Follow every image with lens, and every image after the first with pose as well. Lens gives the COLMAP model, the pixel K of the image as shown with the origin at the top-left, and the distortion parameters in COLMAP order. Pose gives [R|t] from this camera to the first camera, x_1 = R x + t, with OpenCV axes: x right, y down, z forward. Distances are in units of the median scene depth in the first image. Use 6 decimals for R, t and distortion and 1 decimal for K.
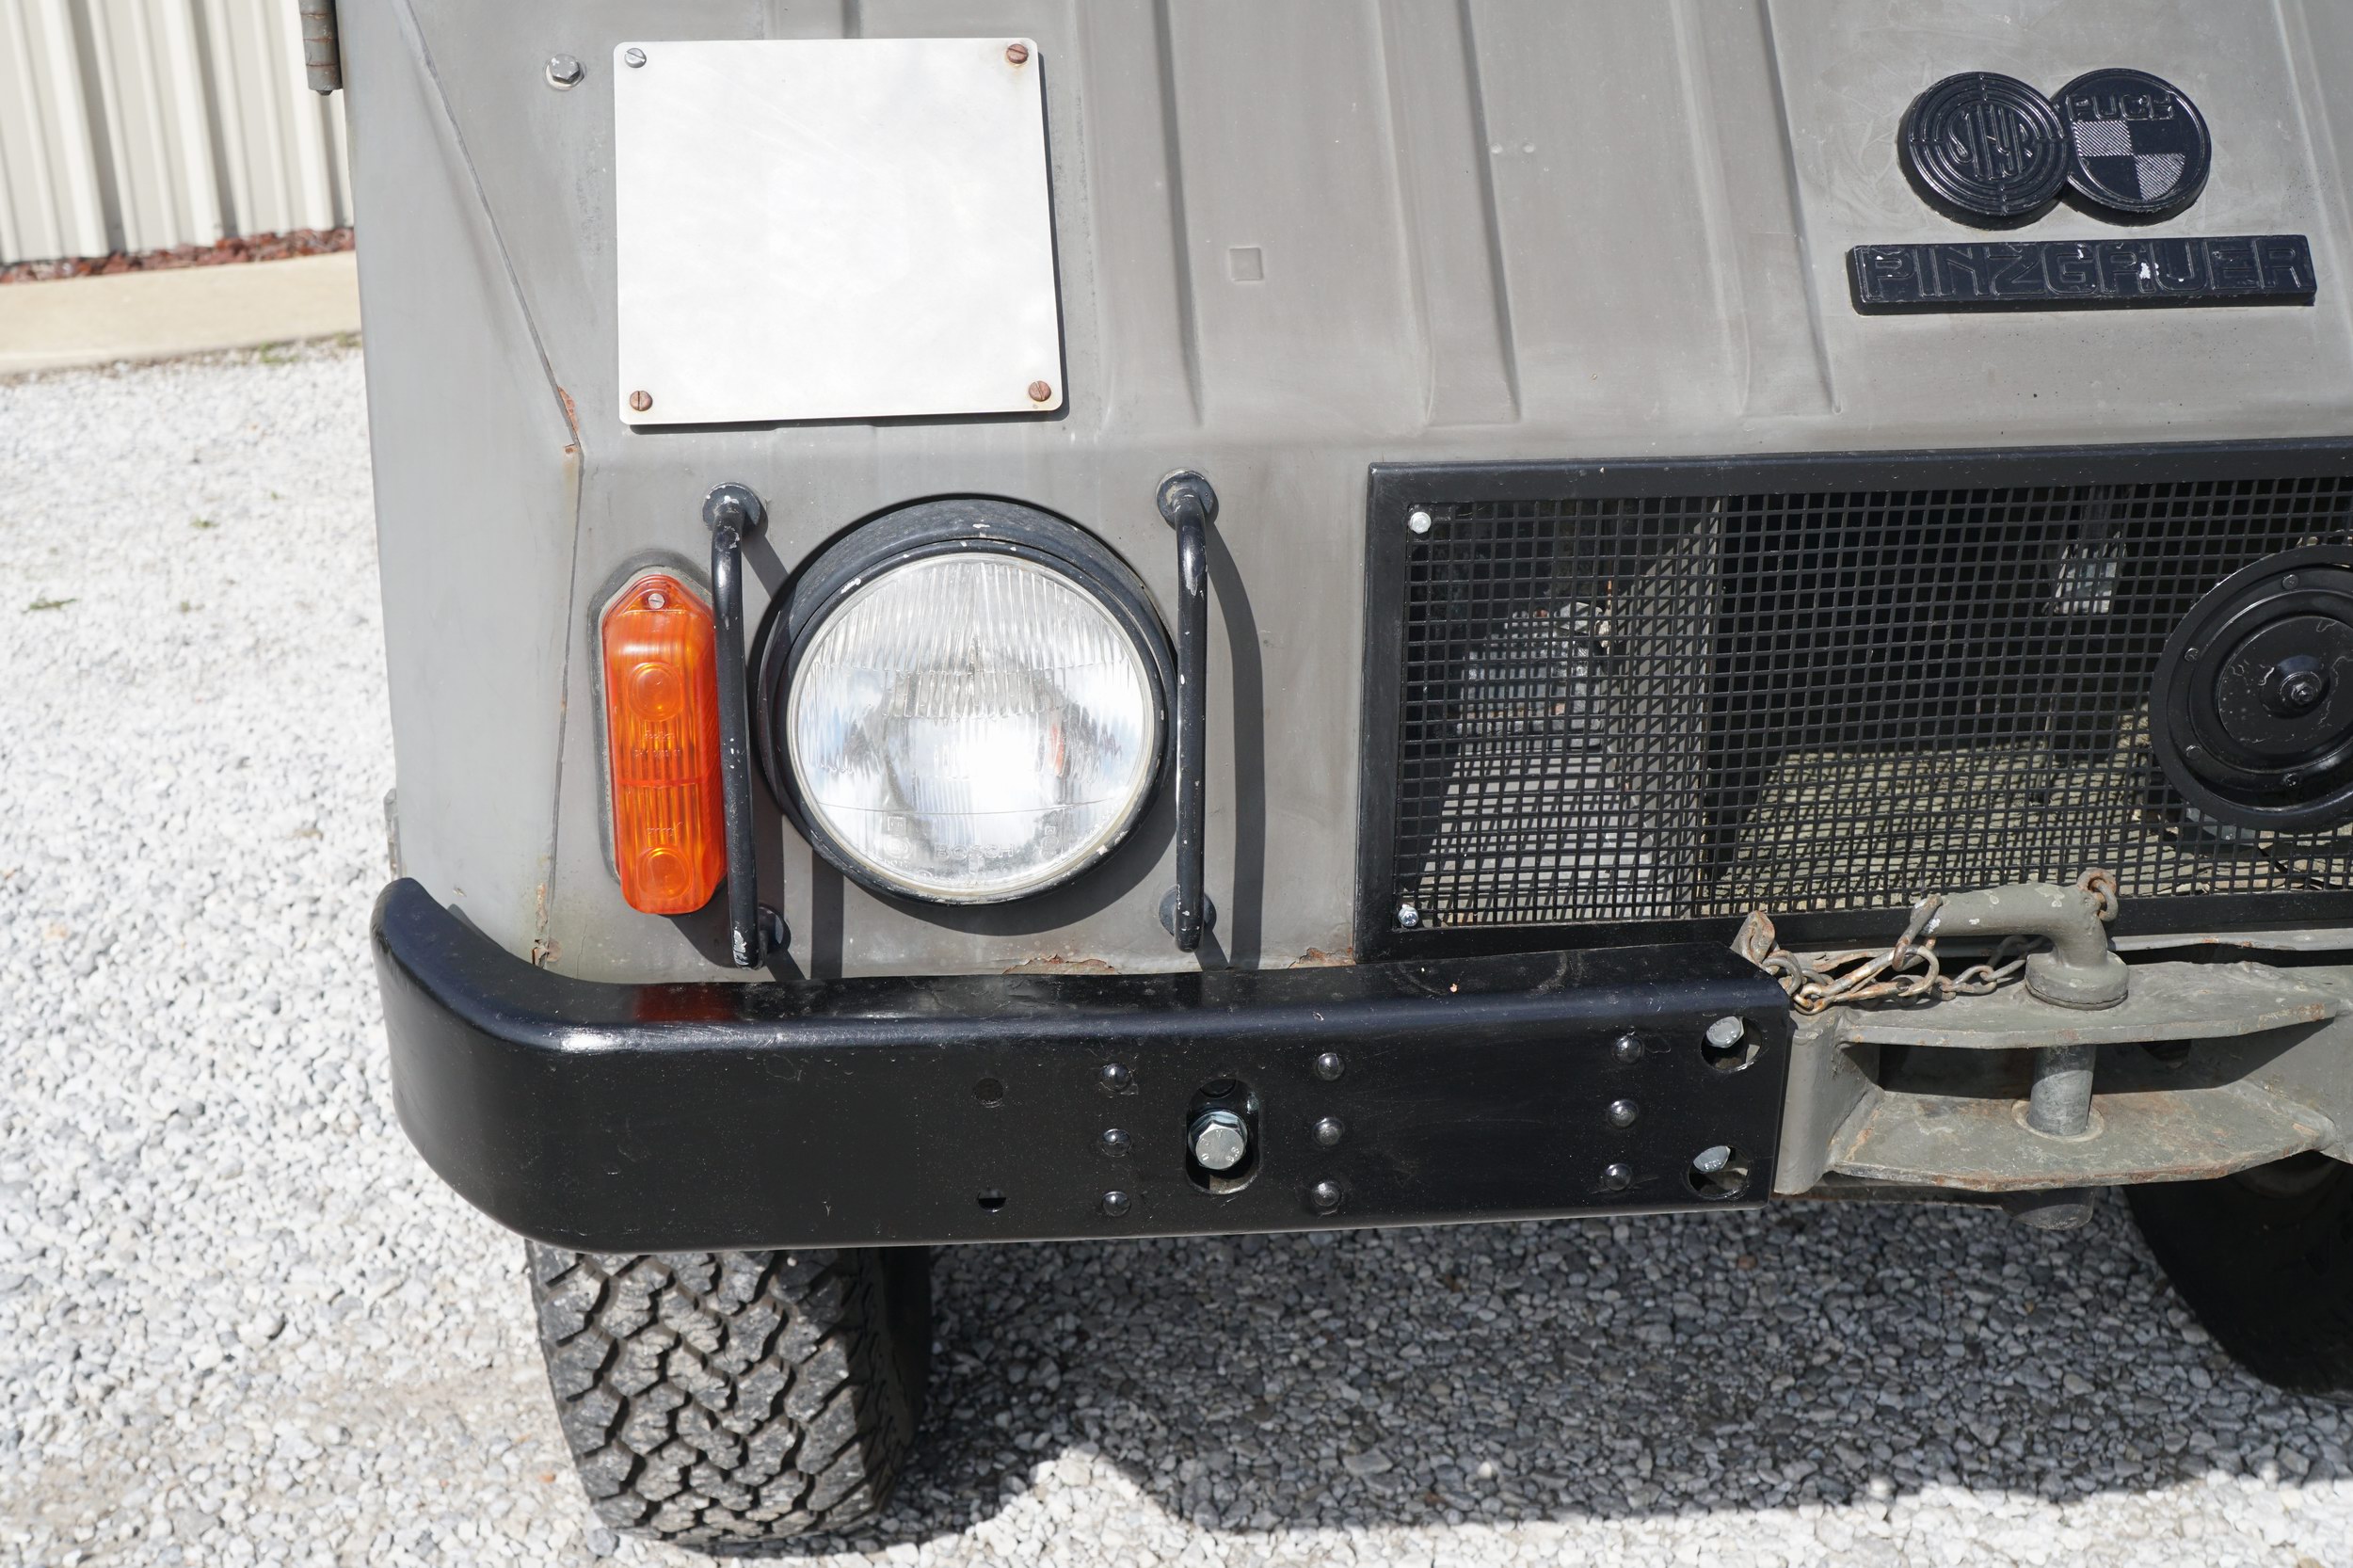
lens RADIAL K [[2738.8, 0, 1186.3], [0, 2738.8, 778.0], [0, 0, 1]] dist [0.073036, 0.000000]
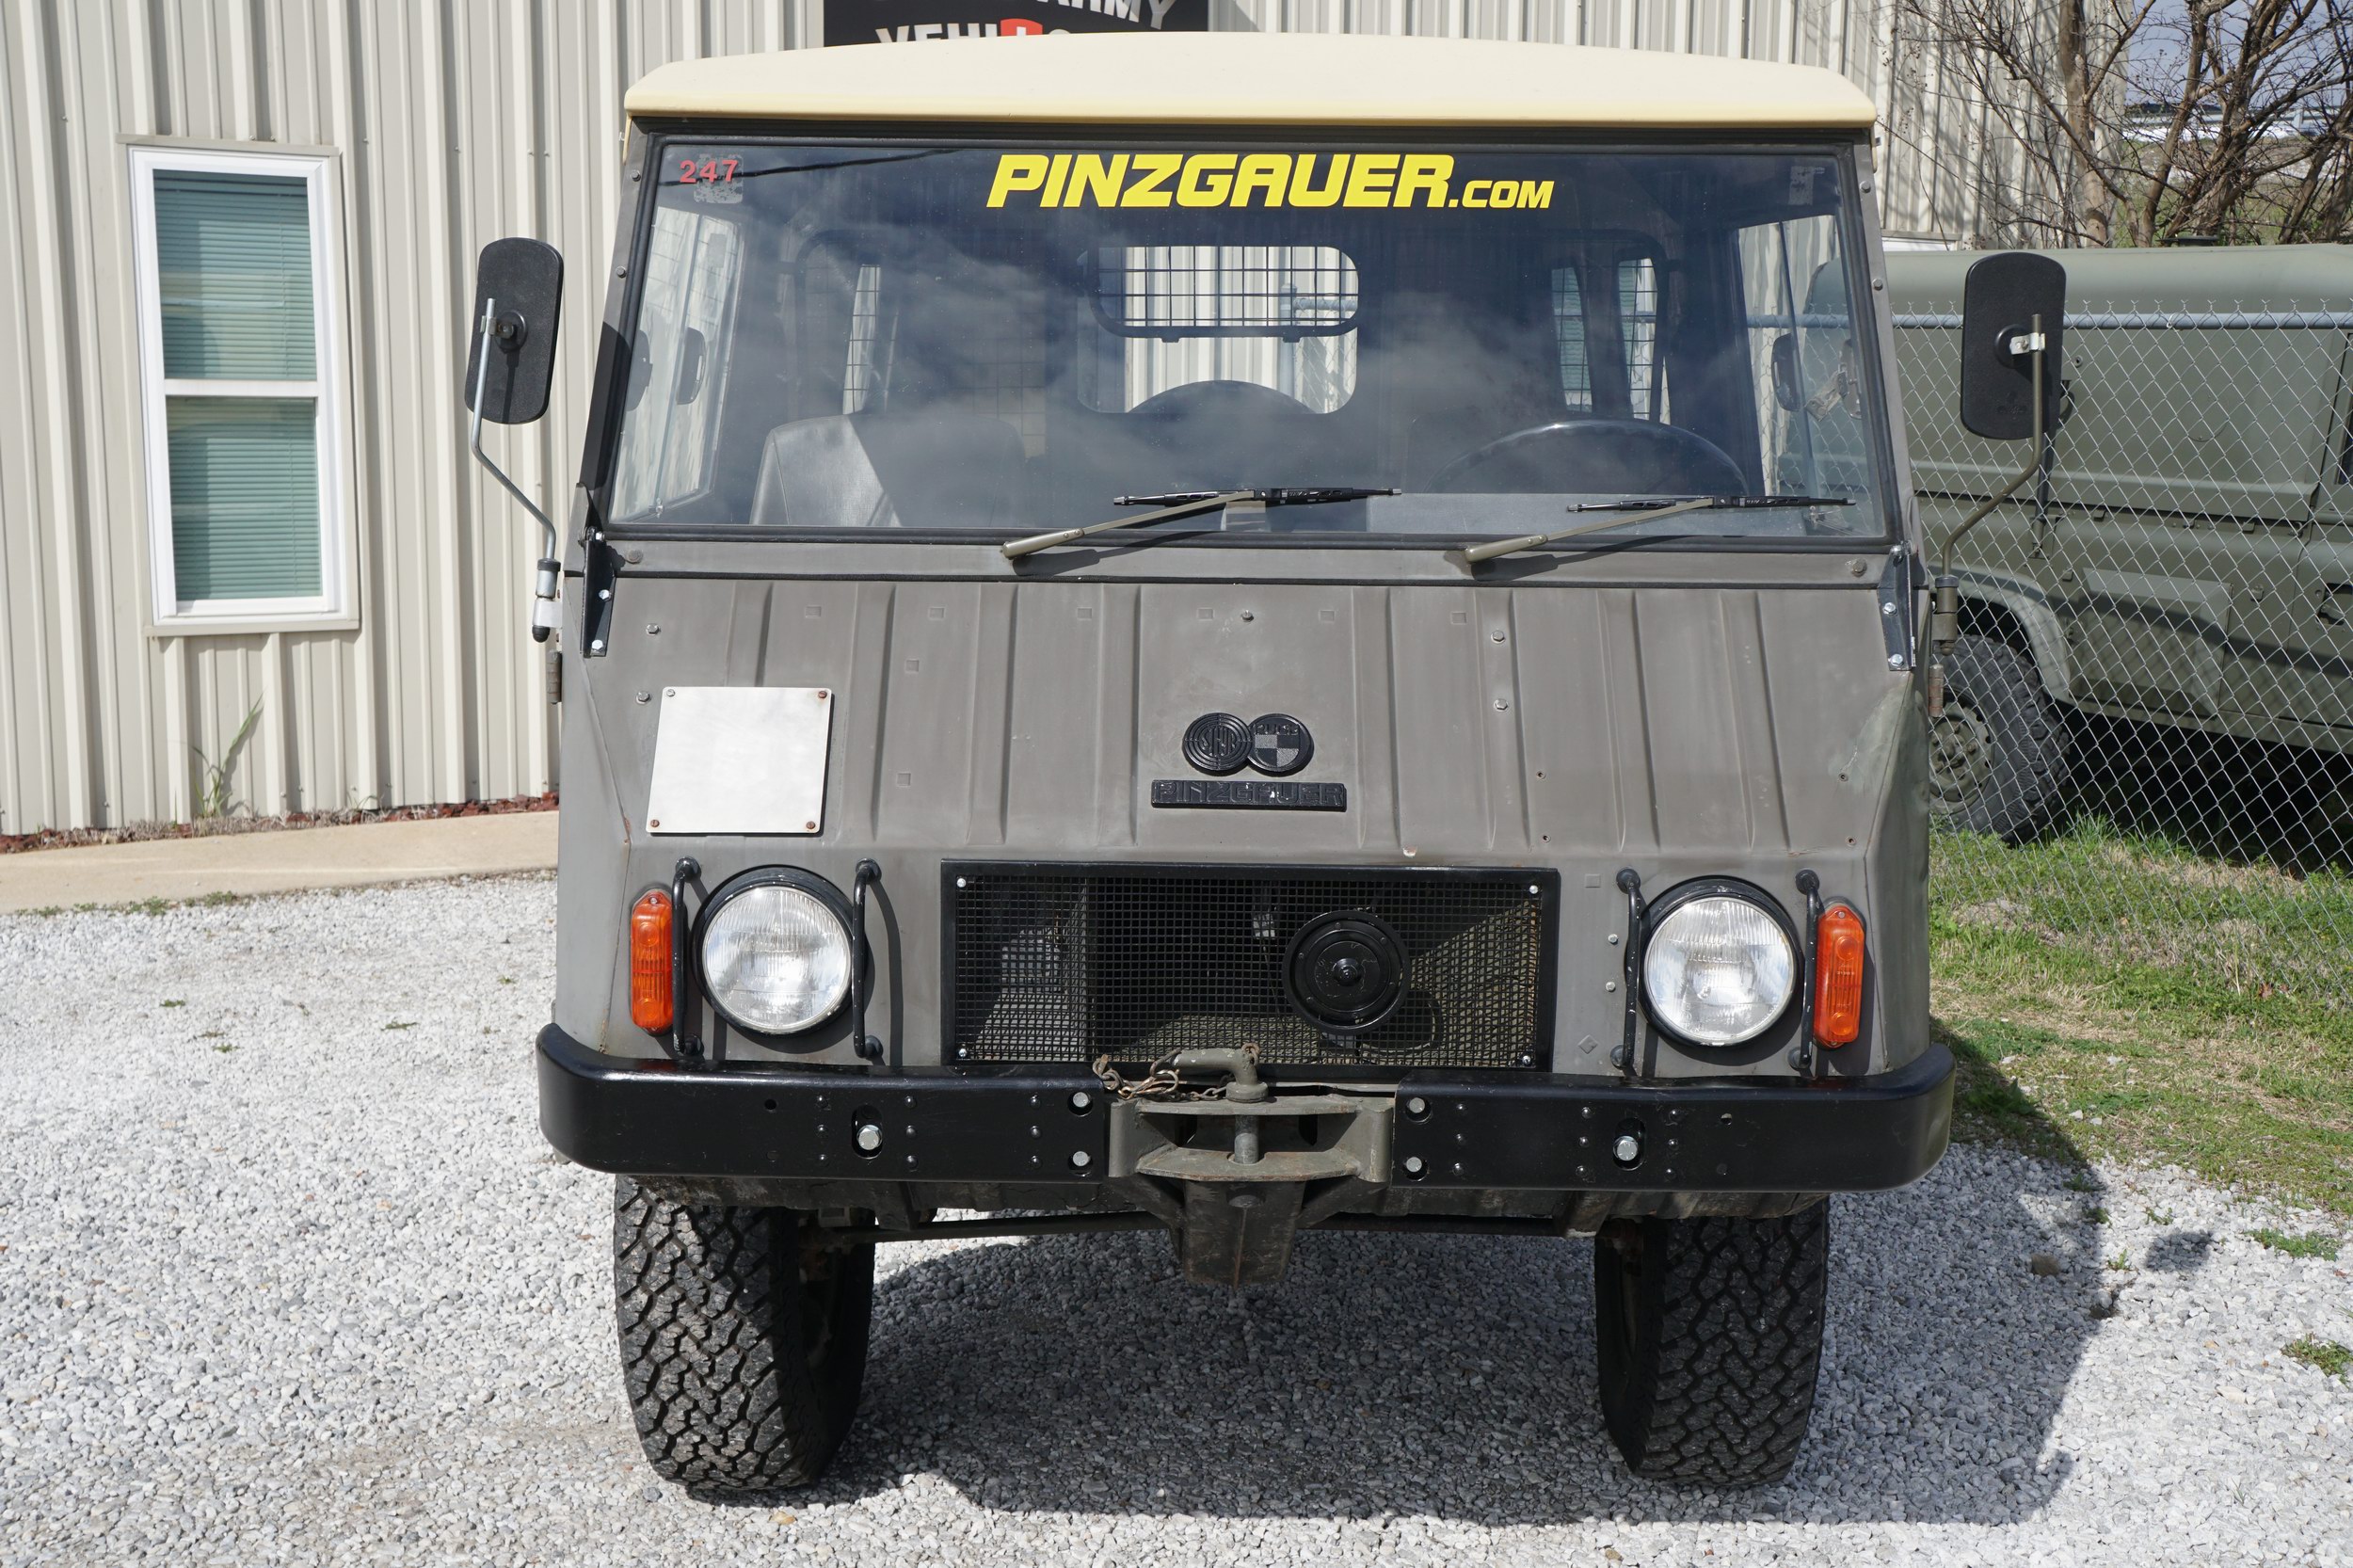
lens RADIAL K [[2738.8, 0, 1182.7], [0, 2738.8, 791.2], [0, 0, 1]] dist [0.073036, 0.000000]
pose [[0.993532, 0.028320, -0.109964, 0.514176], [-0.050344, 0.977880, -0.203016, 0.295567], [0.101782, 0.207239, 0.972981, -1.302263]]
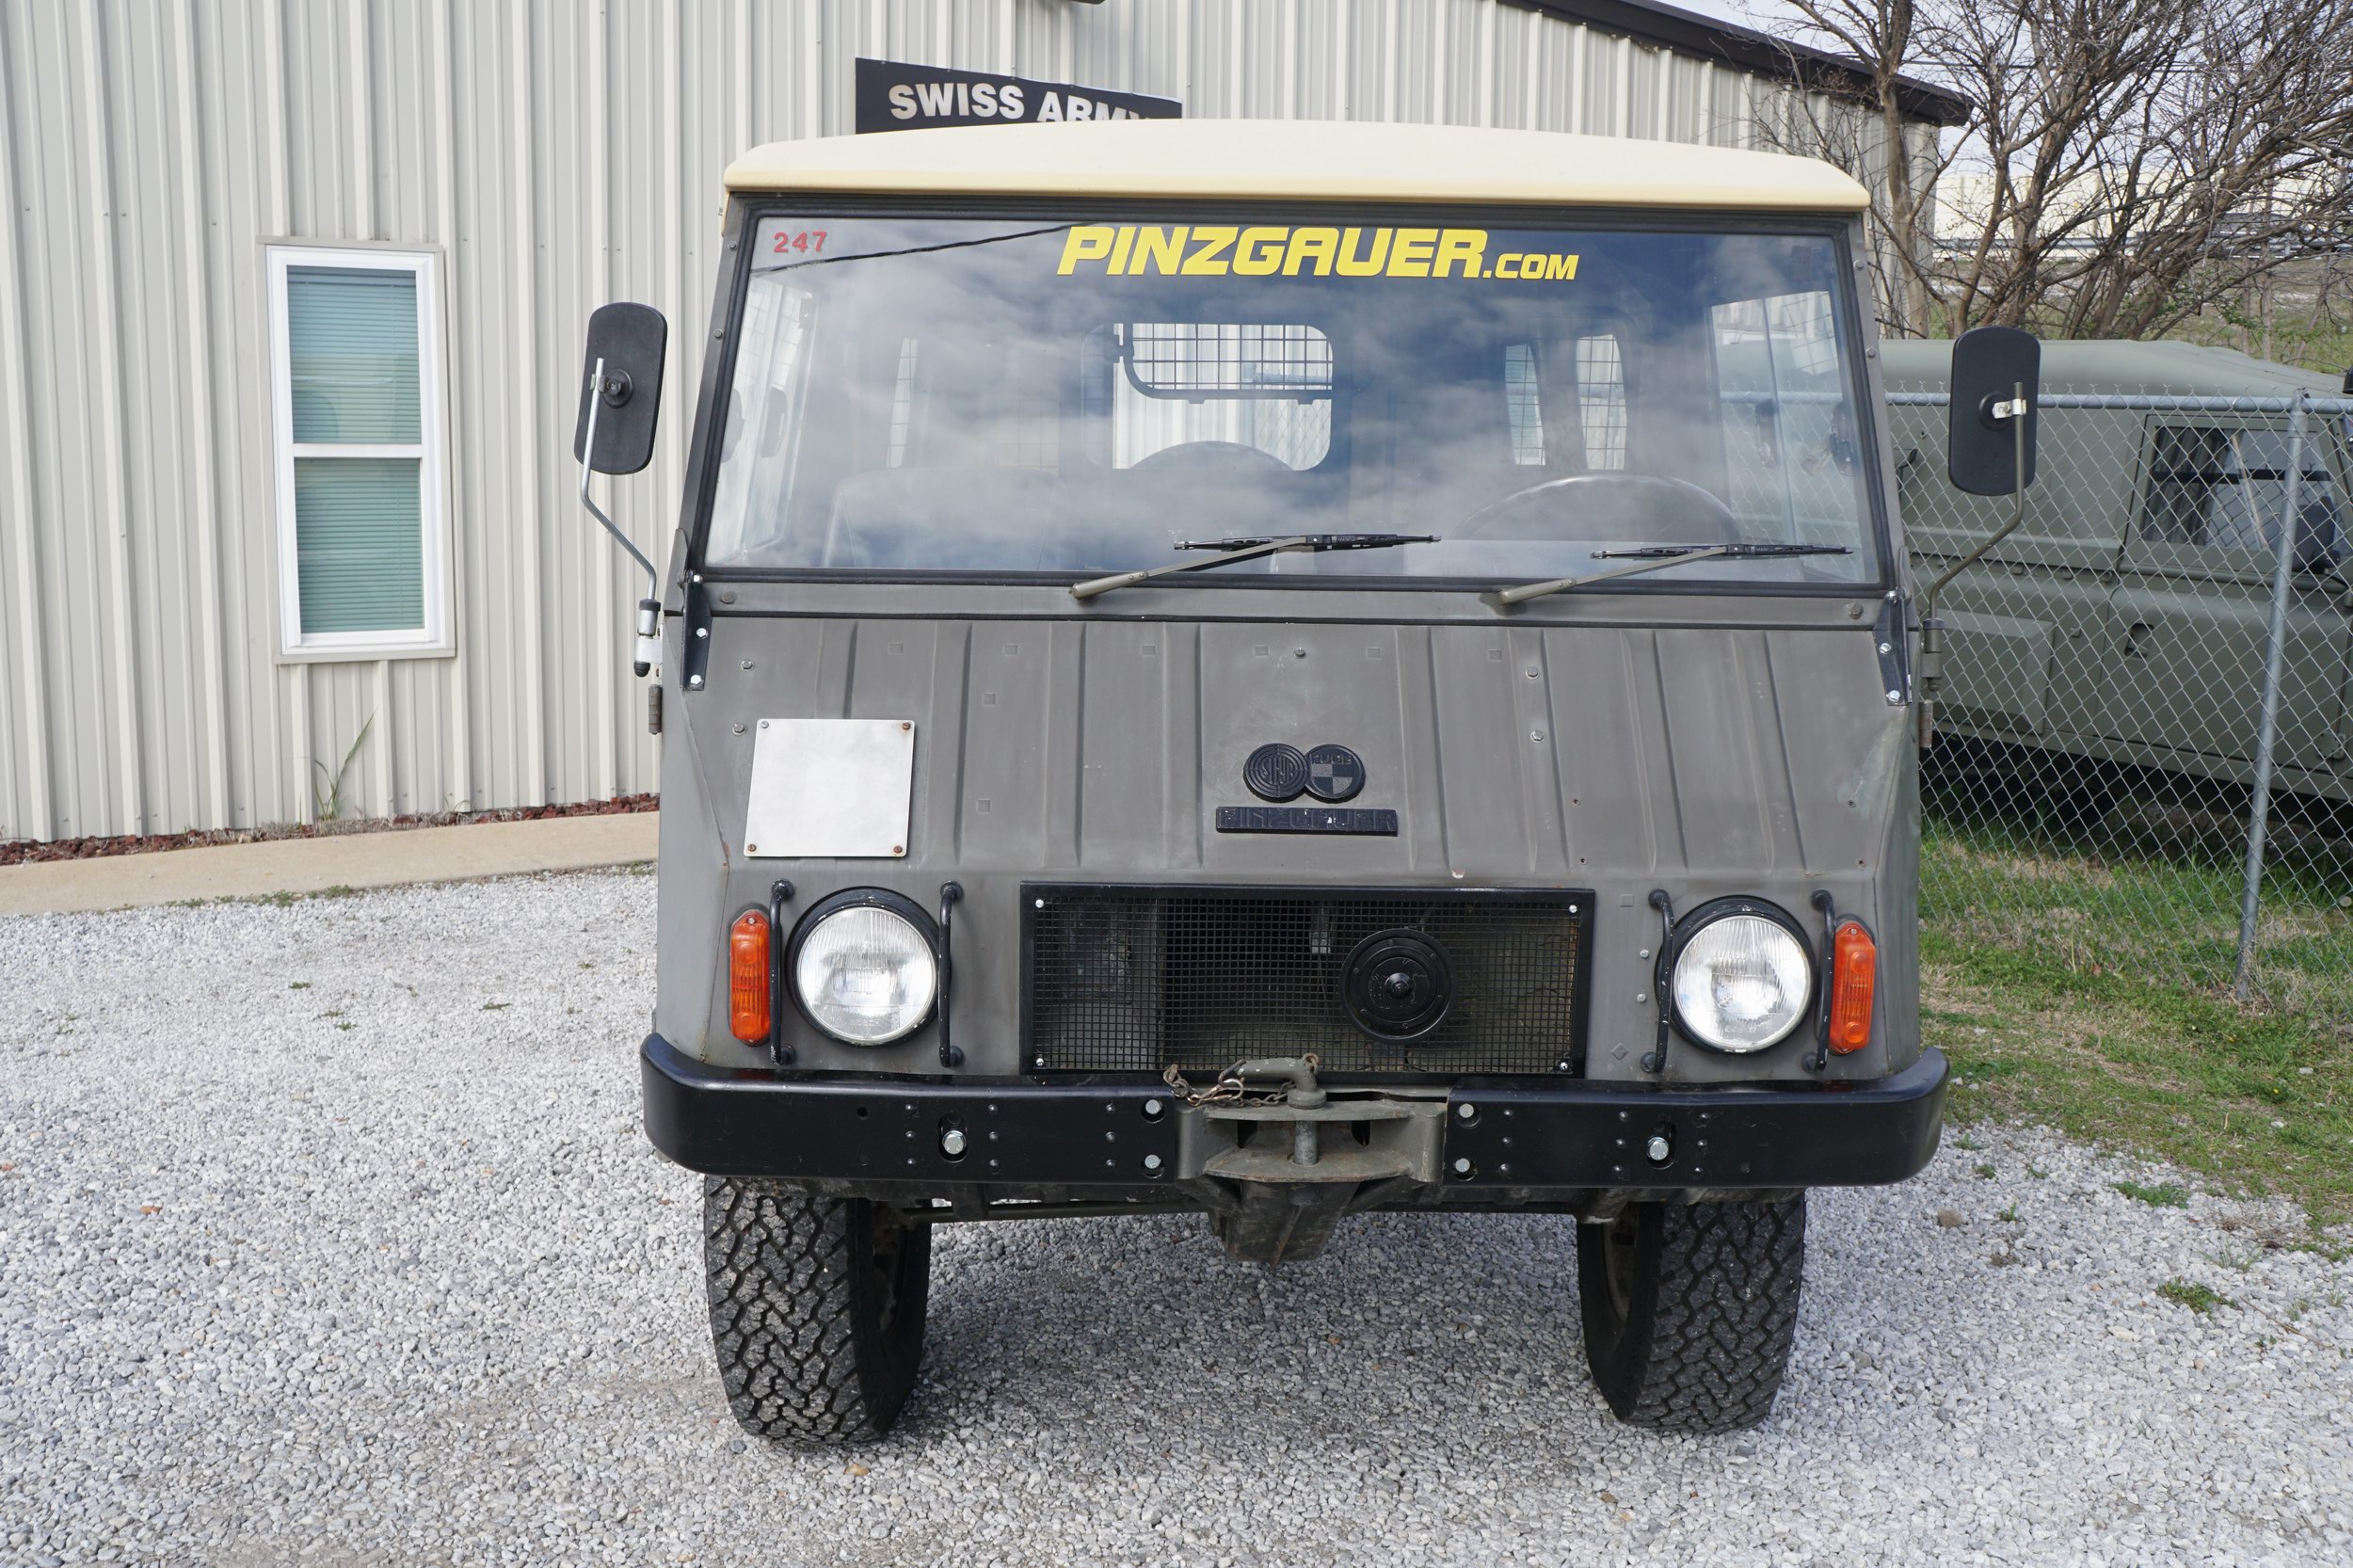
lens RADIAL K [[2271.4, 0, 1184.8], [0, 2271.4, 787.8], [0, 0, 1]] dist [-0.040484, 0.000000]
pose [[0.996048, 0.028406, -0.084151, 0.376292], [-0.045125, 0.977927, -0.204018, 0.220271], [0.076498, 0.207009, 0.975344, -1.059548]]
